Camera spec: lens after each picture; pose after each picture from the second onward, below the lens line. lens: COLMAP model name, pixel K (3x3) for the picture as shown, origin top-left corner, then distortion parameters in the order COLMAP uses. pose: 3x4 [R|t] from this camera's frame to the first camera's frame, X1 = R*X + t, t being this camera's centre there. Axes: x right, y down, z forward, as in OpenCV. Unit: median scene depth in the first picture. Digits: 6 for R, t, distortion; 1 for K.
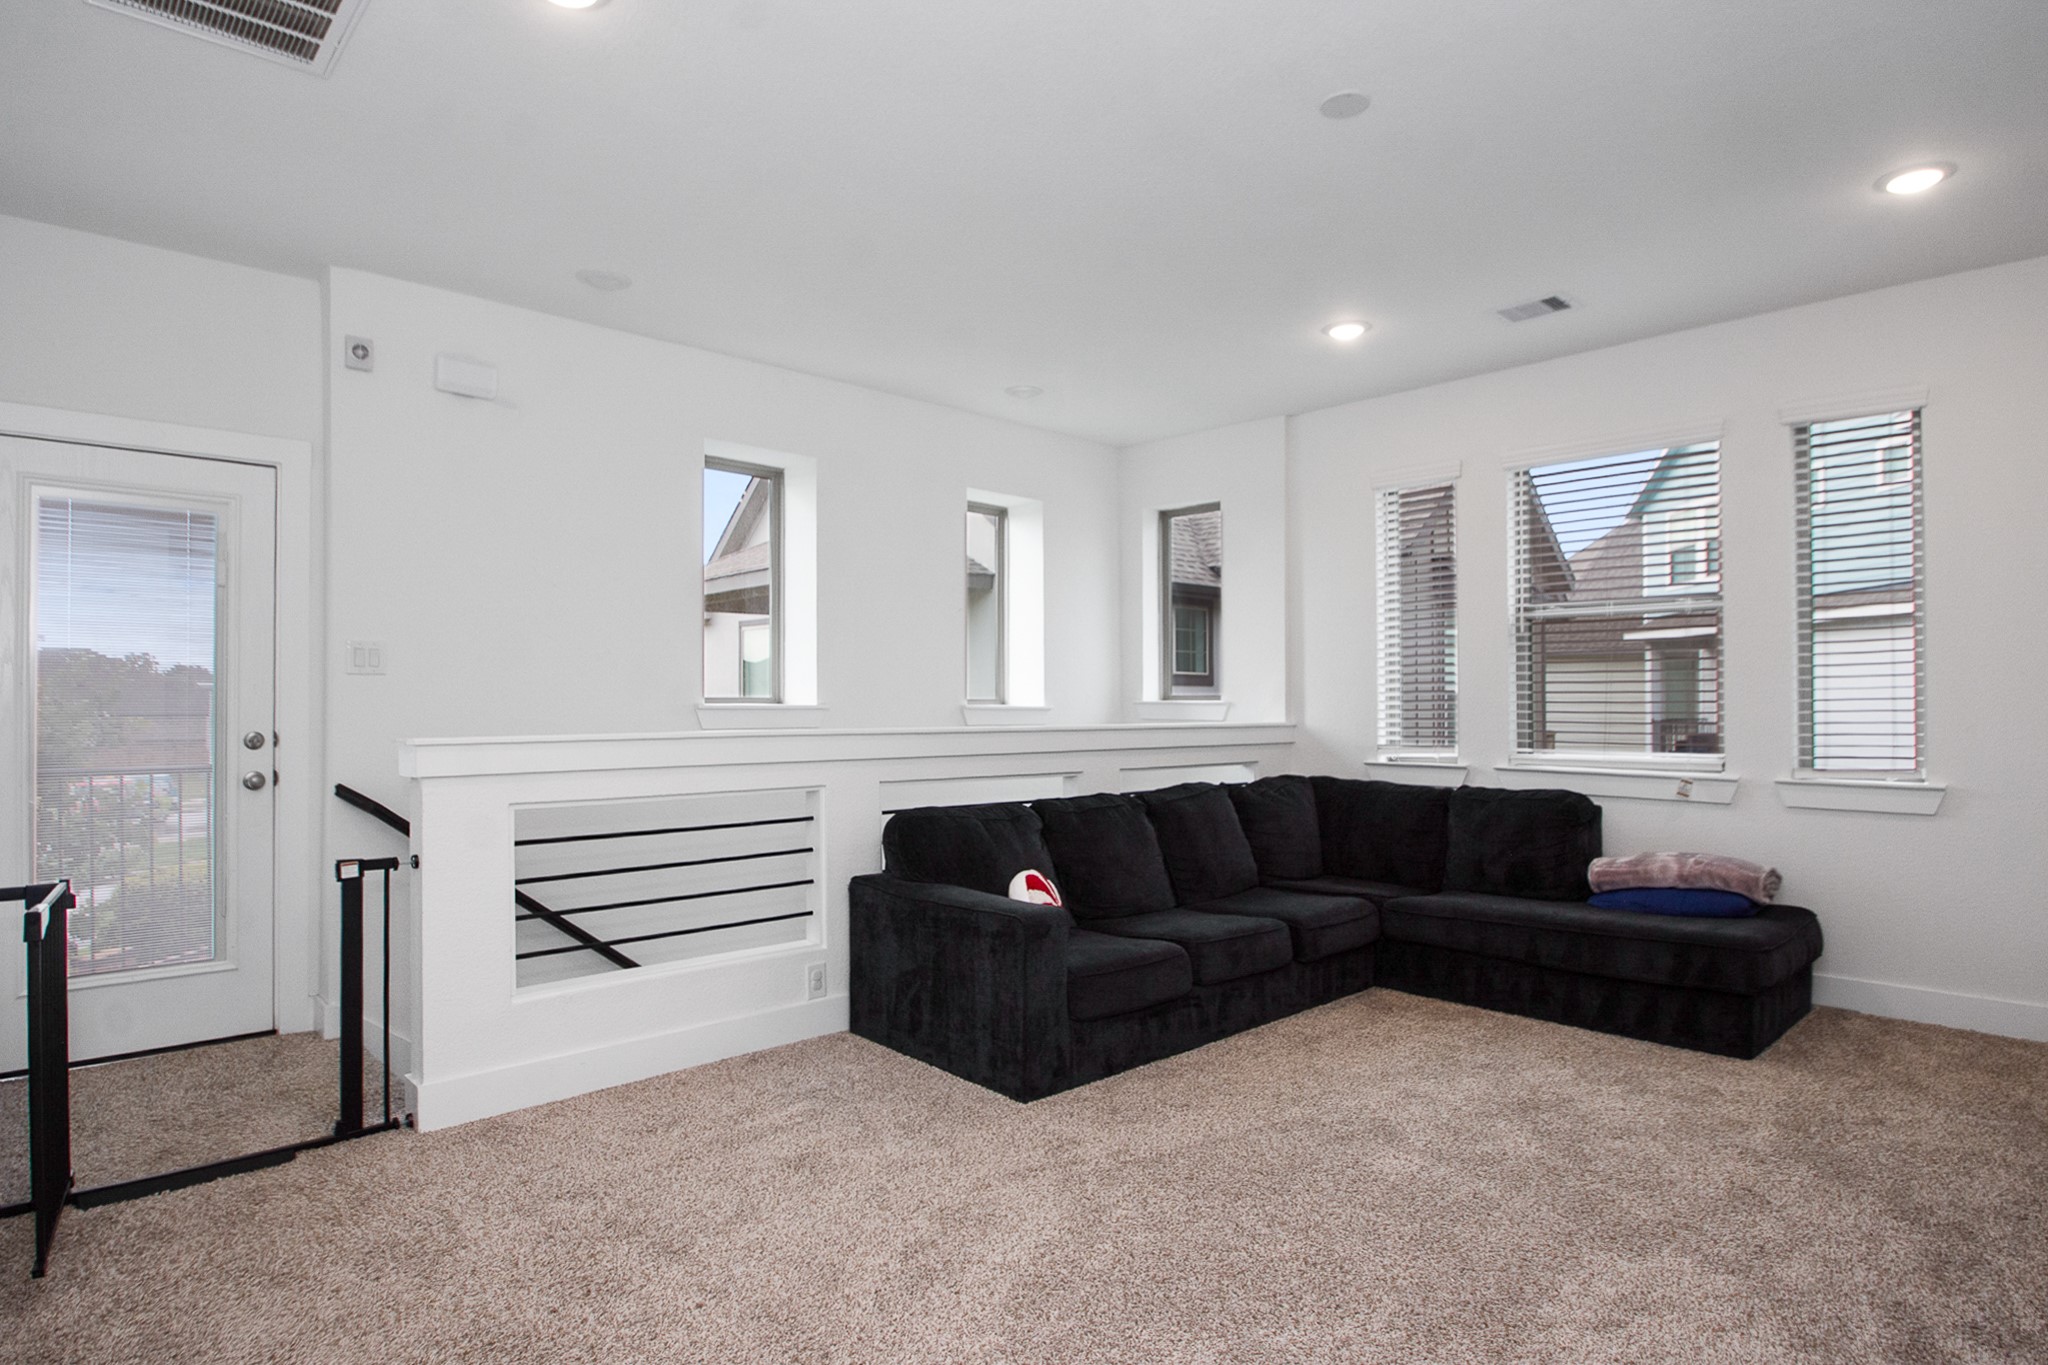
lens RADIAL K [[1131.0, 0, 1021.9], [0, 1131.0, 684.3], [0, 0, 1]] dist [-0.004281, -0.002822]
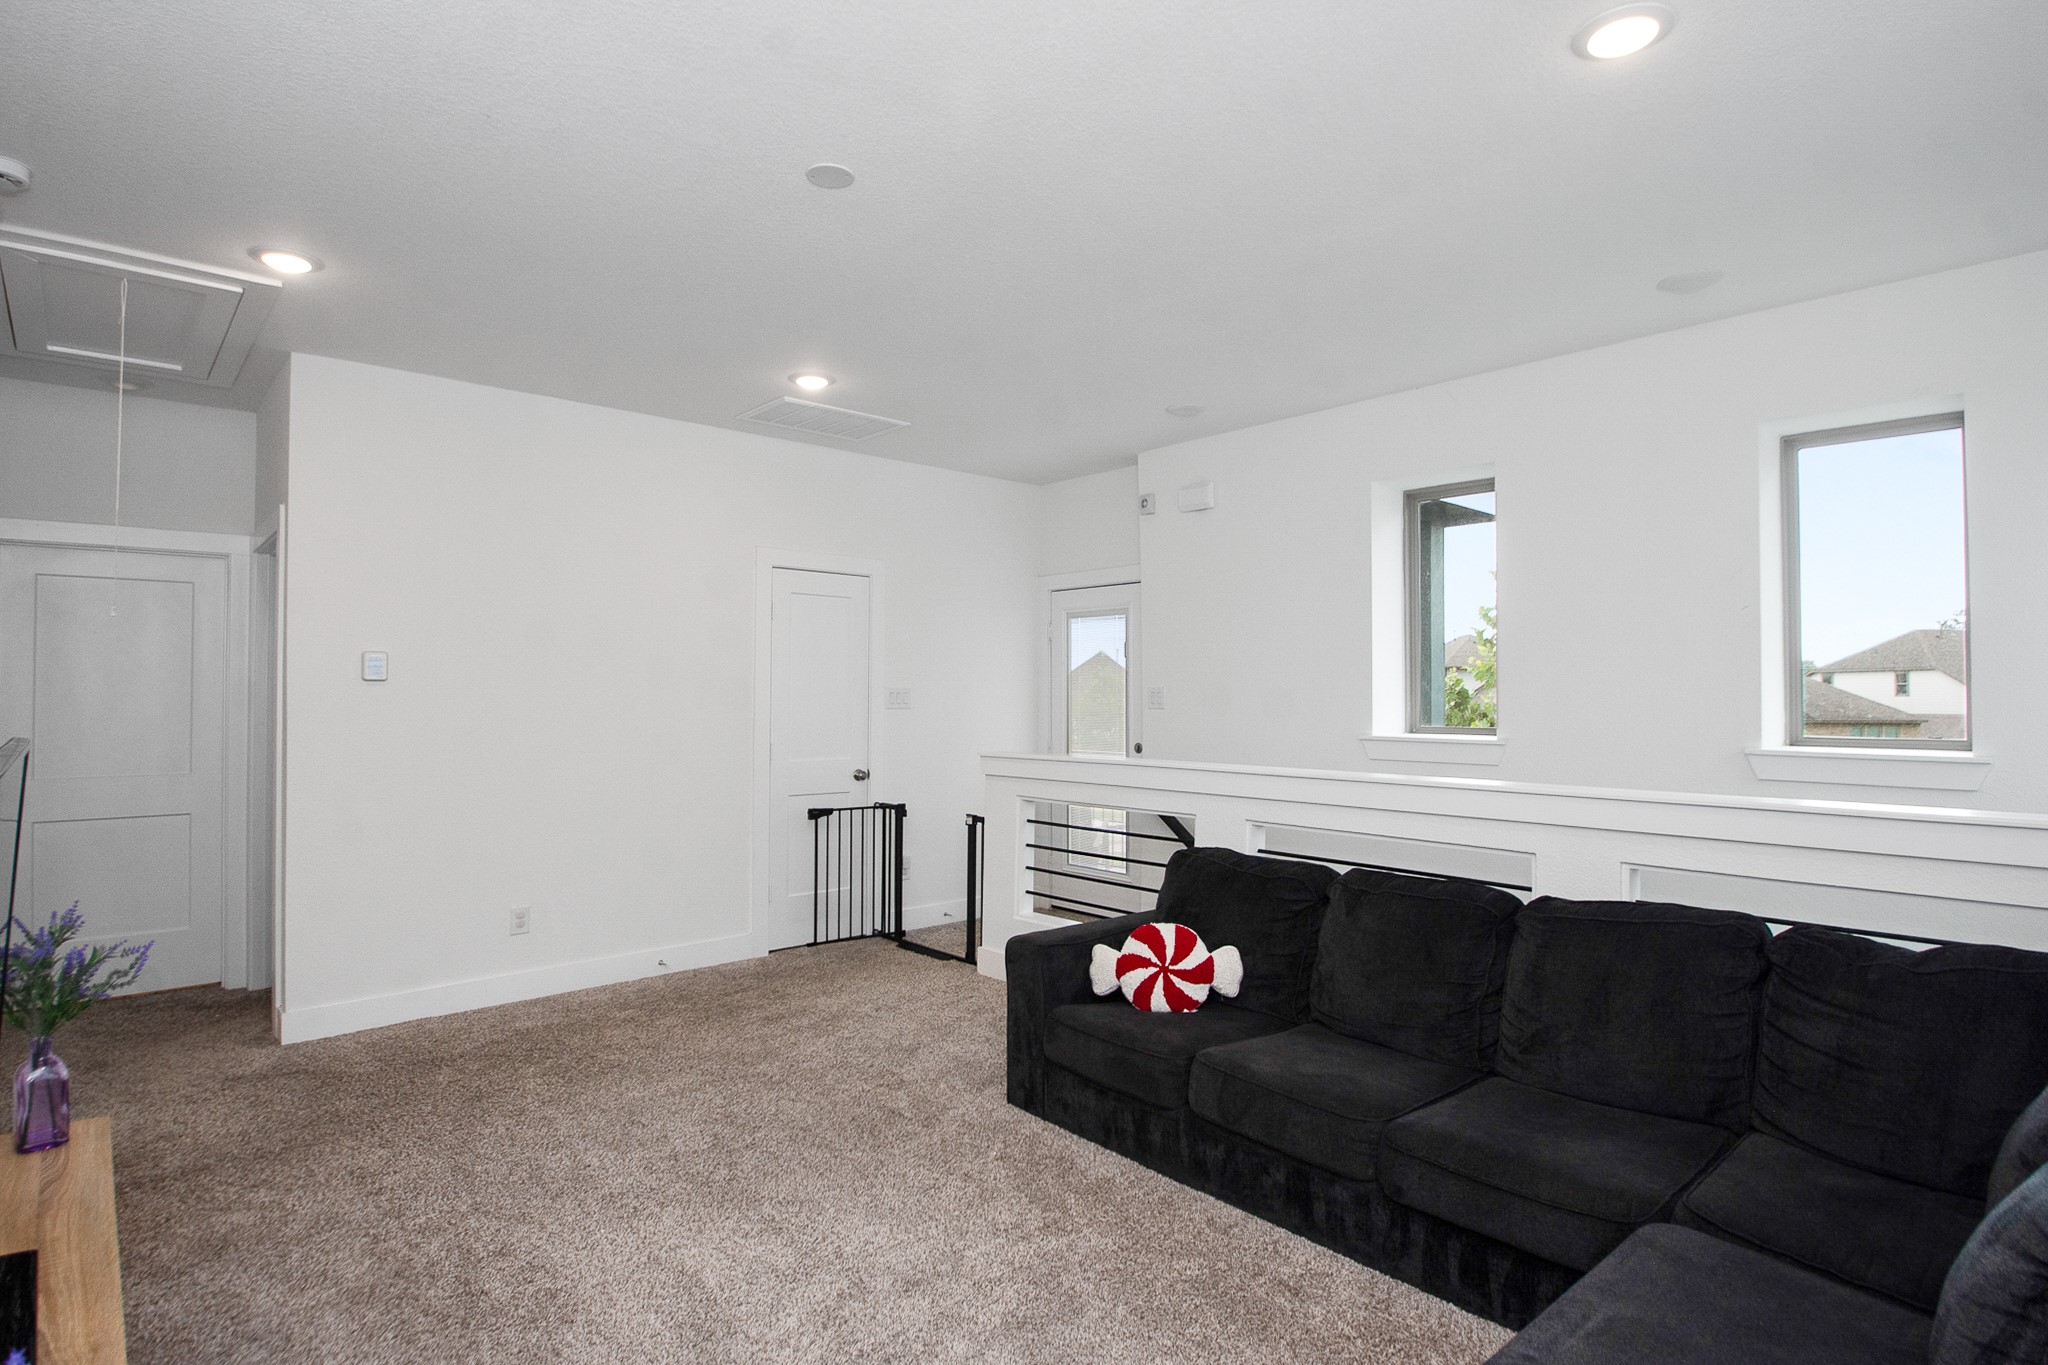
lens RADIAL K [[1054.6, 0, 1020.9], [0, 1054.6, 683.2], [0, 0, 1]] dist [-0.011450, -0.002609]
pose [[-0.020730, -0.006843, -0.999762, 0.854282], [0.014372, 0.999871, -0.007142, -0.036598], [0.999682, -0.014517, -0.020629, 0.833172]]
